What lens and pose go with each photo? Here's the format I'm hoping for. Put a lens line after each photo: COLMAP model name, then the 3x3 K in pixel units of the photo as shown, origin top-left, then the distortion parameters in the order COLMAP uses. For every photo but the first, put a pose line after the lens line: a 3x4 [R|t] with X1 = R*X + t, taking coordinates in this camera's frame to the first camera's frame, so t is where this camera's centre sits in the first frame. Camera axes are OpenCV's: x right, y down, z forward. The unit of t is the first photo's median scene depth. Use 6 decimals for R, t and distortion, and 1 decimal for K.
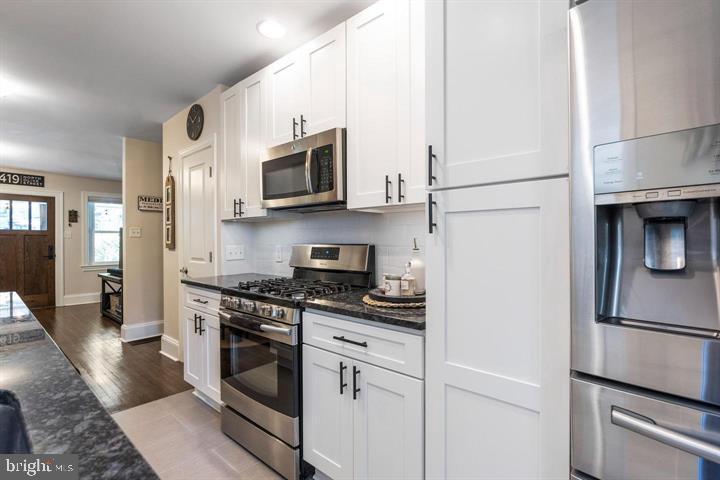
lens RADIAL K [[335.9, 0, 361.8], [0, 335.9, 239.5], [0, 0, 1]] dist [-0.011602, 0.002399]
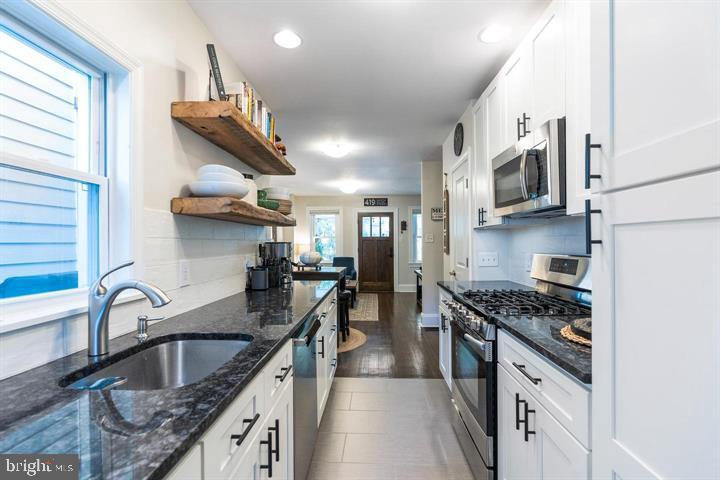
lens RADIAL K [[335.9, 0, 362.9], [0, 335.9, 244.2], [0, 0, 1]] dist [-0.011602, 0.002399]
pose [[0.630402, 0.002101, -0.776266, 0.219117], [0.007144, 0.999938, 0.008508, -0.023544], [0.776236, -0.010909, 0.630348, 0.077236]]
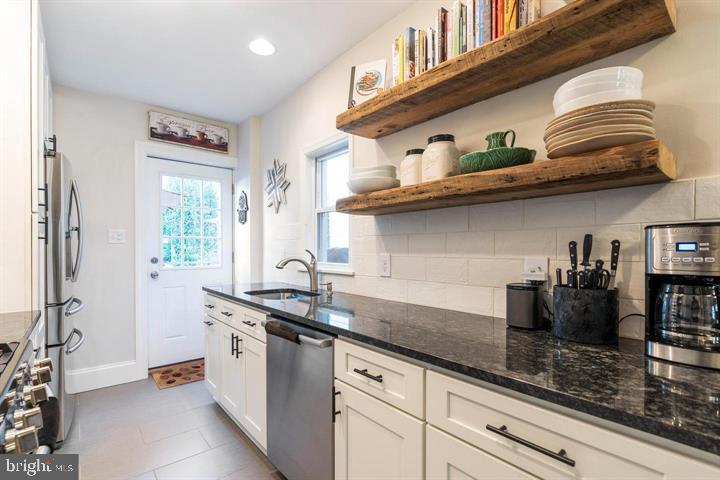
lens RADIAL K [[335.9, 0, 360.7], [0, 335.9, 245.3], [0, 0, 1]] dist [-0.011602, 0.002399]
pose [[-0.986167, 0.008270, 0.165550, -0.664996], [0.006887, 0.999936, -0.008925, 0.000468], [-0.165613, -0.007662, -0.986161, 1.066885]]
